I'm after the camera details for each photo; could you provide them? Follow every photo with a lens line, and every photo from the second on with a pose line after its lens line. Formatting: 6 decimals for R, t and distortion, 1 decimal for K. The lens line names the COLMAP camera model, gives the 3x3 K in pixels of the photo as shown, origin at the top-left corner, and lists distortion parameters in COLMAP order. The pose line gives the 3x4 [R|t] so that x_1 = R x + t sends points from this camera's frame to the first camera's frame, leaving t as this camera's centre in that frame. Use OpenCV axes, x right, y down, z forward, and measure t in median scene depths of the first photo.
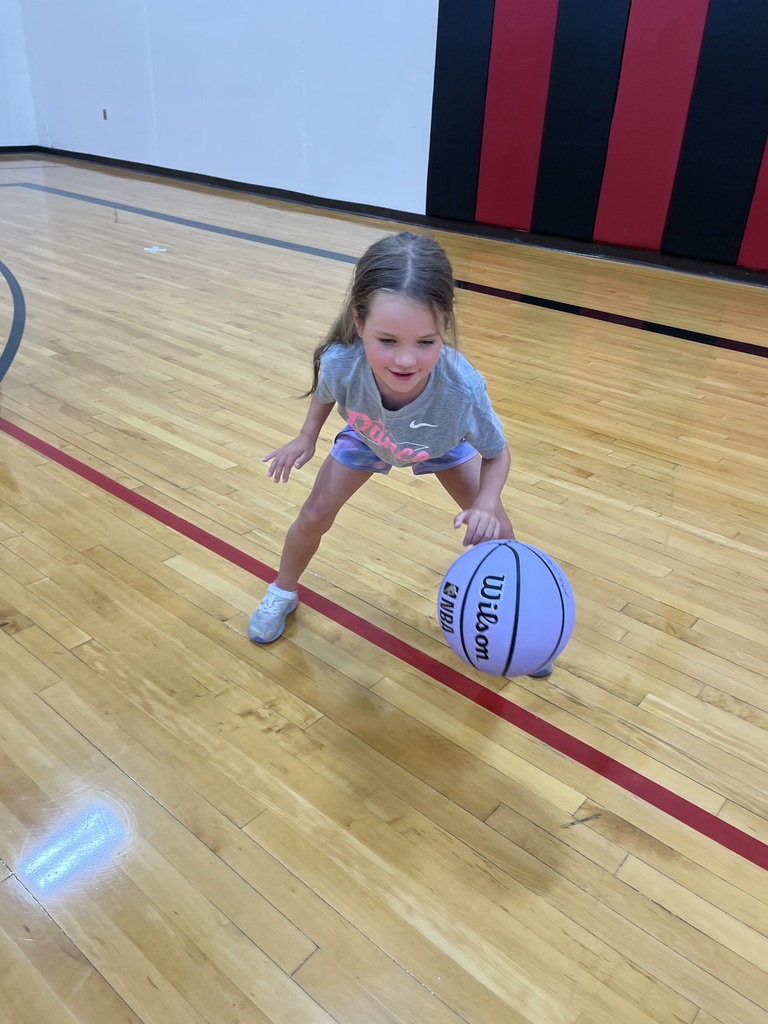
lens RADIAL K [[779.4, 0, 384.6], [0, 779.4, 504.8], [0, 0, 1]] dist [0.031993, -0.072952]
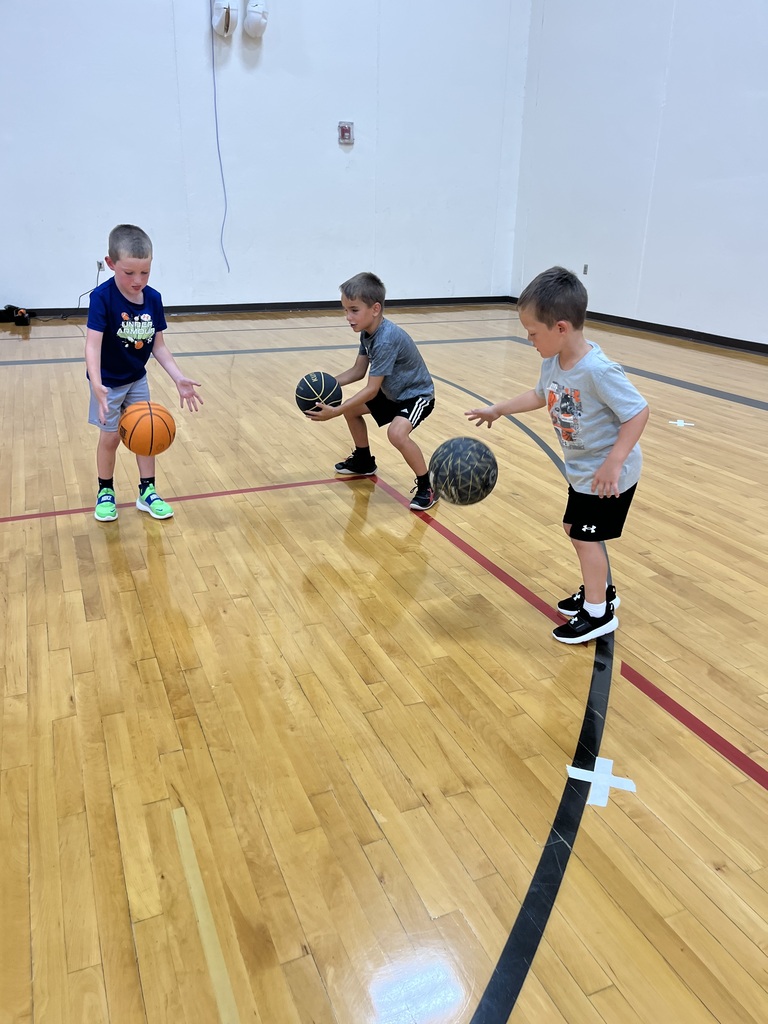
lens RADIAL K [[779.4, 0, 376.4], [0, 779.4, 513.7], [0, 0, 1]] dist [0.031993, -0.072952]
pose [[0.889477, 0.124119, -0.439801, -0.284449], [-0.185390, 0.977662, -0.099030, -0.103129], [0.417685, 0.169619, 0.892619, 0.102398]]
